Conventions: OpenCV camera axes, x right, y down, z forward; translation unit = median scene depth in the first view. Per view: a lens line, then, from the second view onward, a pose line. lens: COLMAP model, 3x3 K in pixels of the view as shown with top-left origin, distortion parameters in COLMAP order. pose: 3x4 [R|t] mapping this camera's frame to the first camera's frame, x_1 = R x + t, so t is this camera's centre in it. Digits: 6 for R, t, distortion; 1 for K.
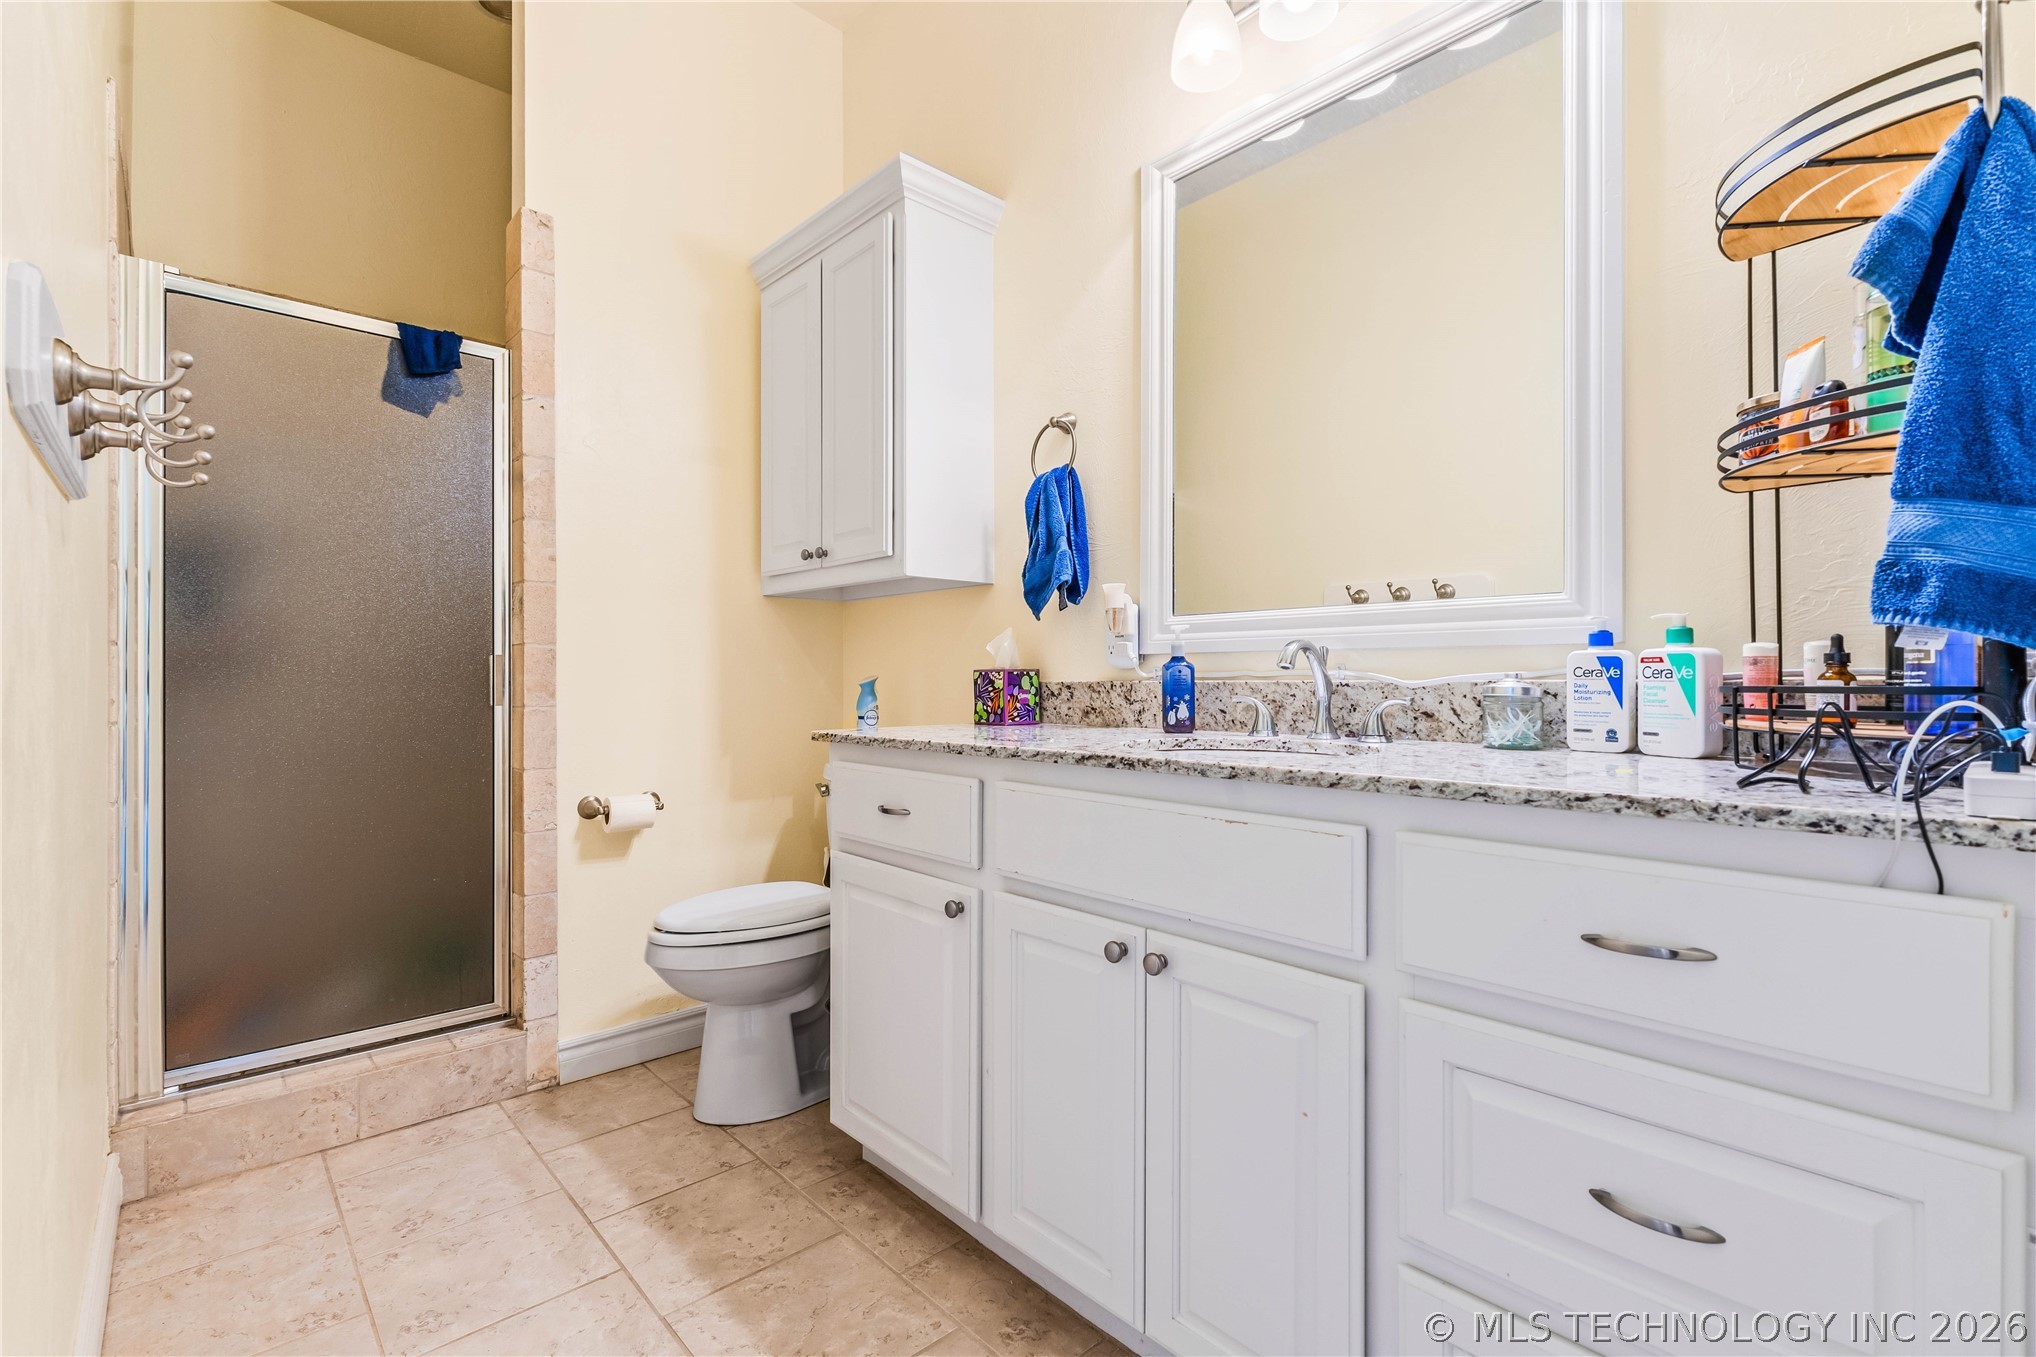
lens RADIAL K [[931.4, 0, 1000.6], [0, 931.4, 669.1], [0, 0, 1]] dist [-0.002048, 0.000067]
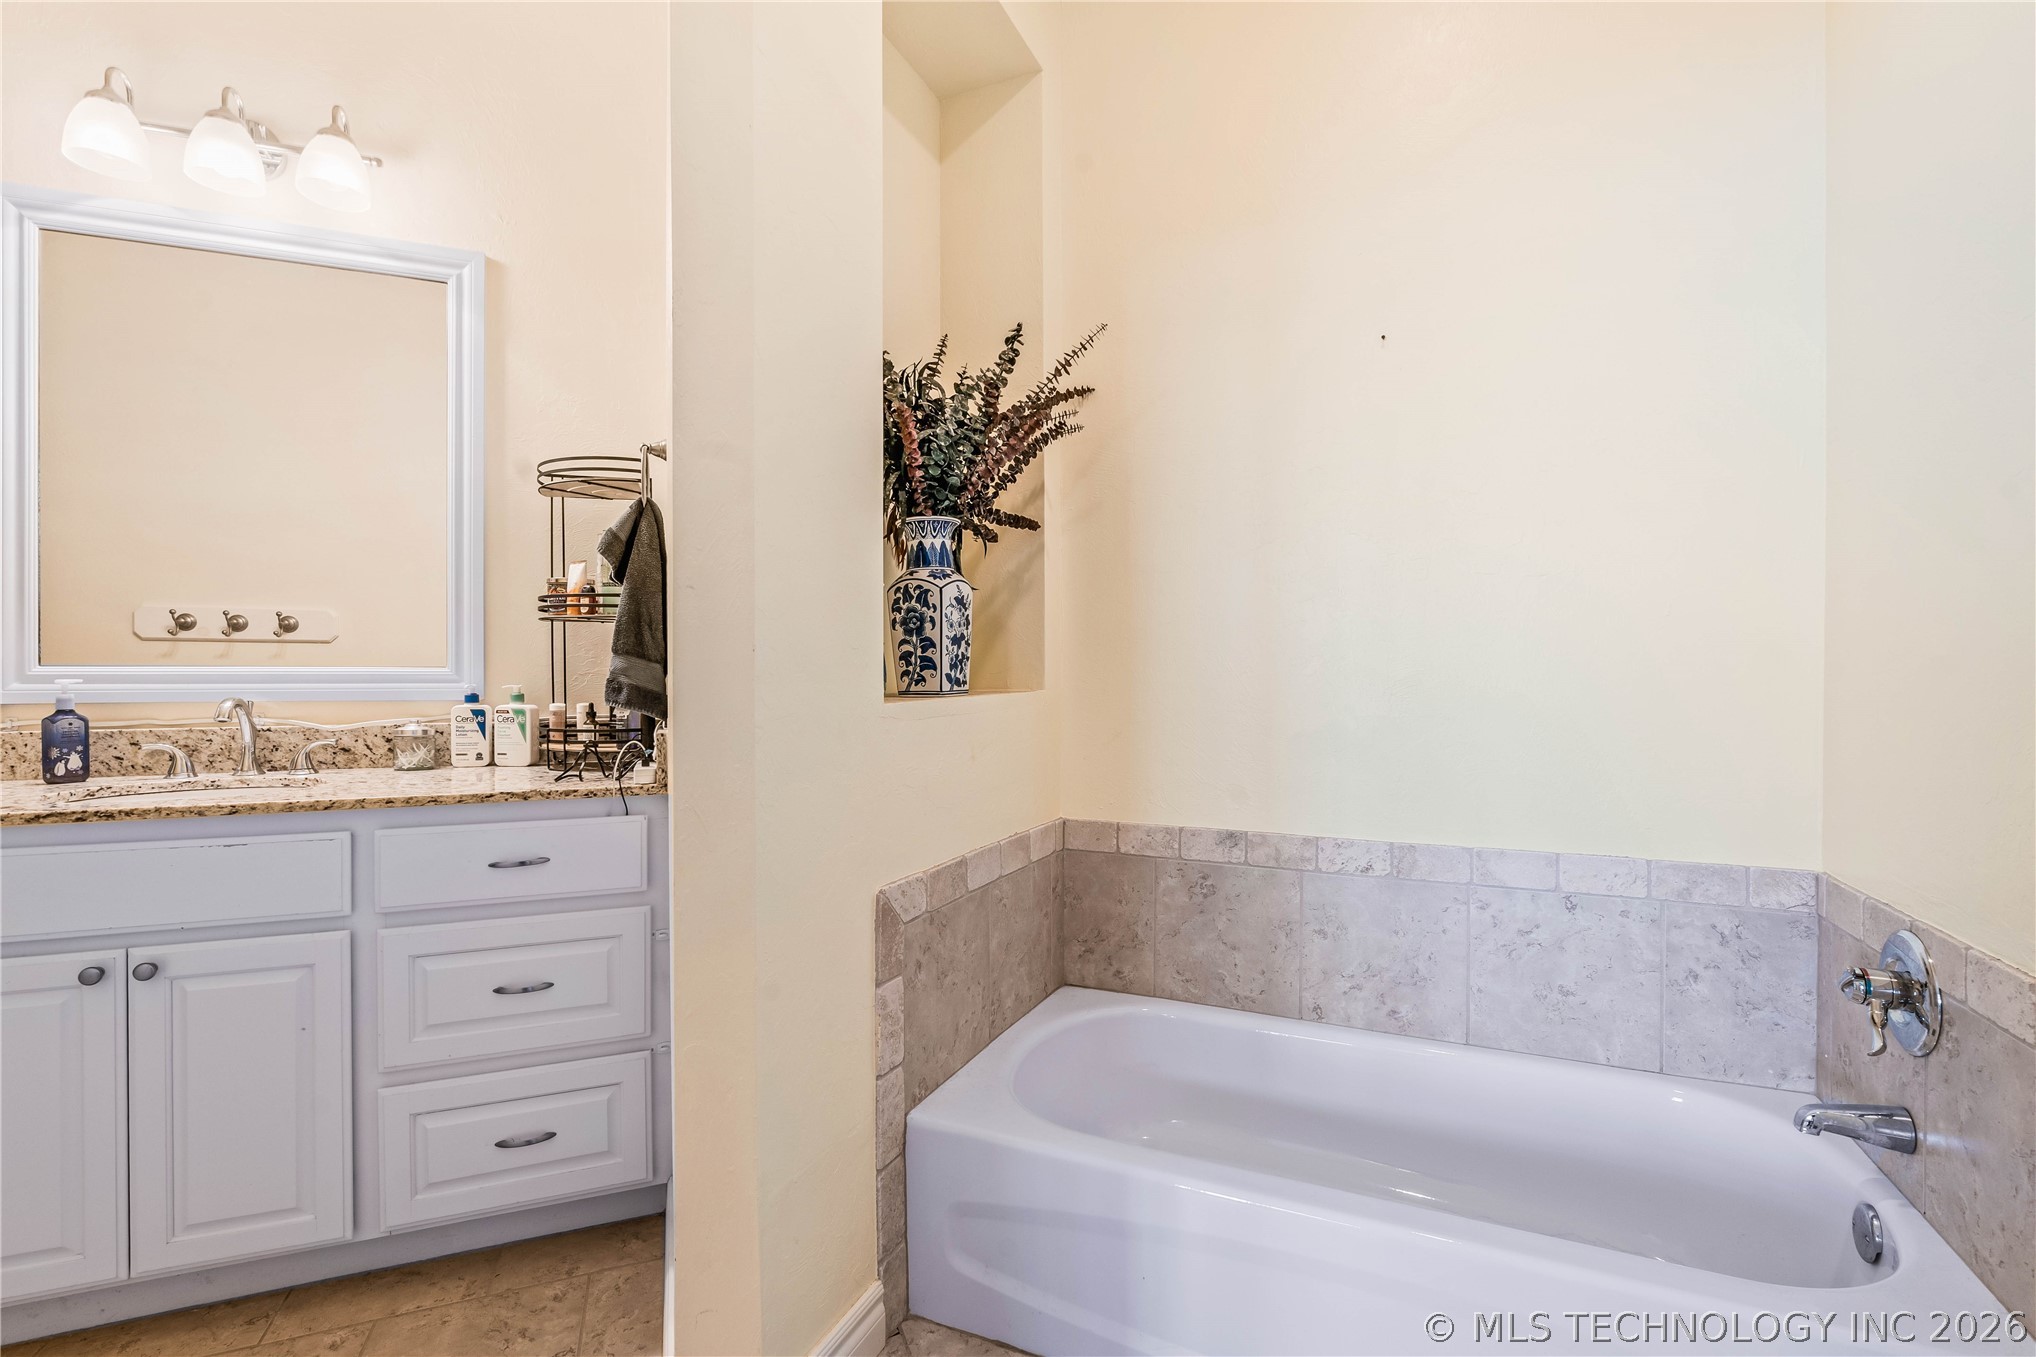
lens RADIAL K [[902.1, 0, 1024.4], [0, 902.1, 681.6], [0, 0, 1]] dist [-0.004237, 0.000064]
pose [[0.369075, -0.011069, 0.929334, -0.495773], [-0.006637, 0.999872, 0.014545, -0.095125], [-0.929376, -0.011536, 0.368954, -0.519145]]
